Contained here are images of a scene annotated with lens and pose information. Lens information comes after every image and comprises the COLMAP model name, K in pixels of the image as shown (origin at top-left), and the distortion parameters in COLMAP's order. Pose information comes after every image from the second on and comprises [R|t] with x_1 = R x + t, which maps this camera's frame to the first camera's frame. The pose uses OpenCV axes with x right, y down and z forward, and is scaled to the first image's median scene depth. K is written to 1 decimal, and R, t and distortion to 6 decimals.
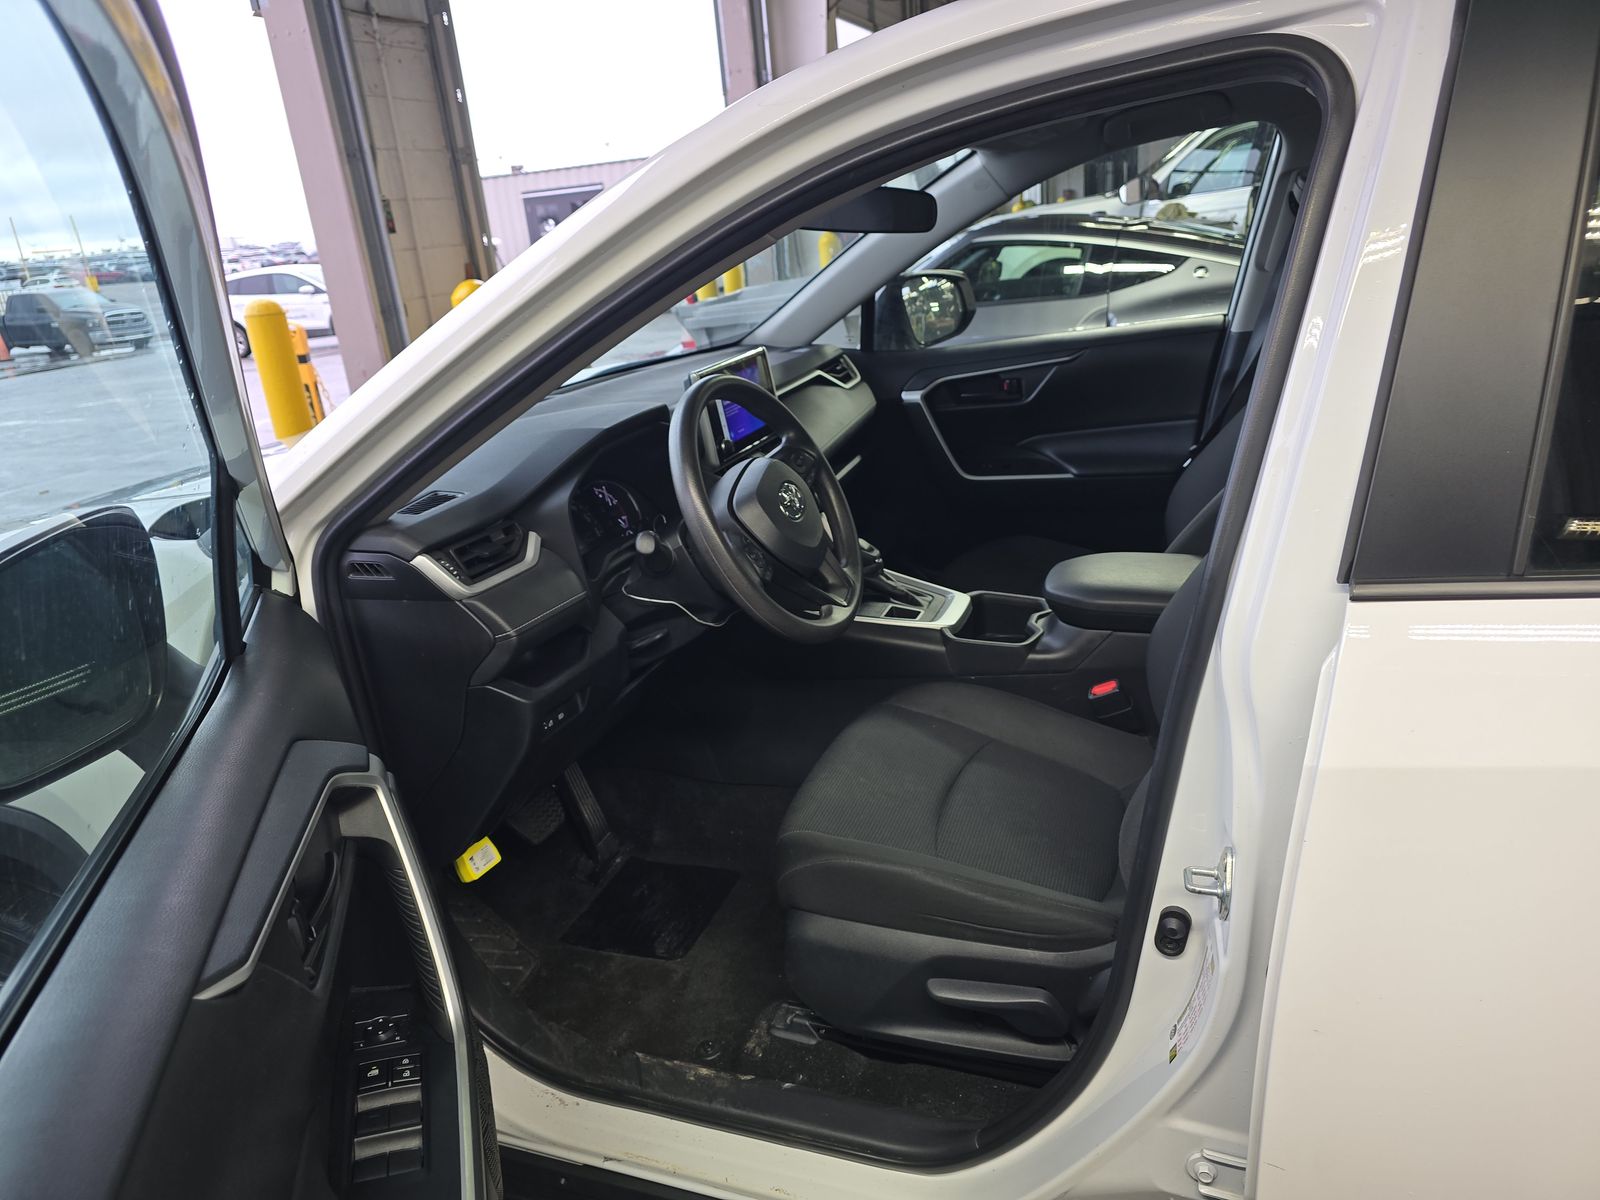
lens RADIAL K [[1069.7, 0, 794.3], [0, 1069.7, 605.1], [0, 0, 1]] dist [-0.044058, -0.002581]
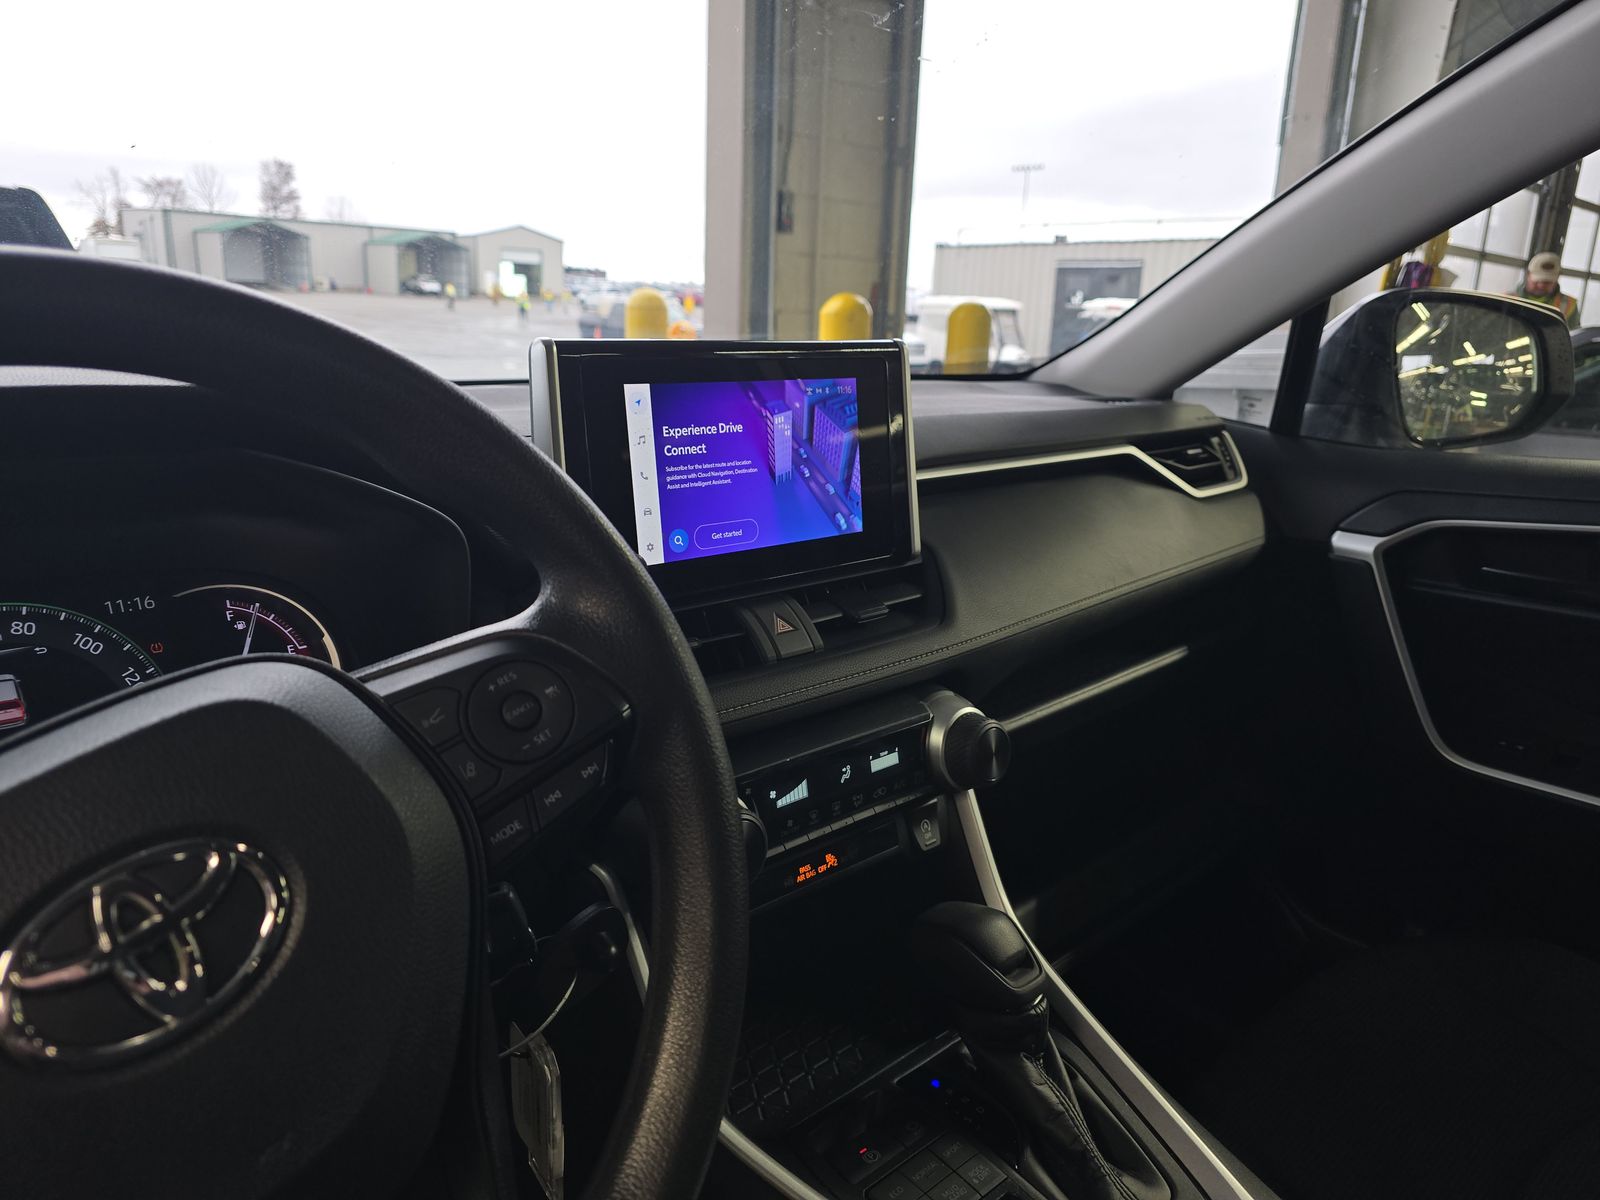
lens RADIAL K [[1069.7, 0, 802.2], [0, 1069.7, 601.7], [0, 0, 1]] dist [-0.044058, -0.002581]
pose [[0.875567, 0.232616, -0.423405, 0.079213], [-0.265045, 0.964060, -0.018444, -0.077943], [0.403897, 0.128370, 0.905753, 0.384959]]
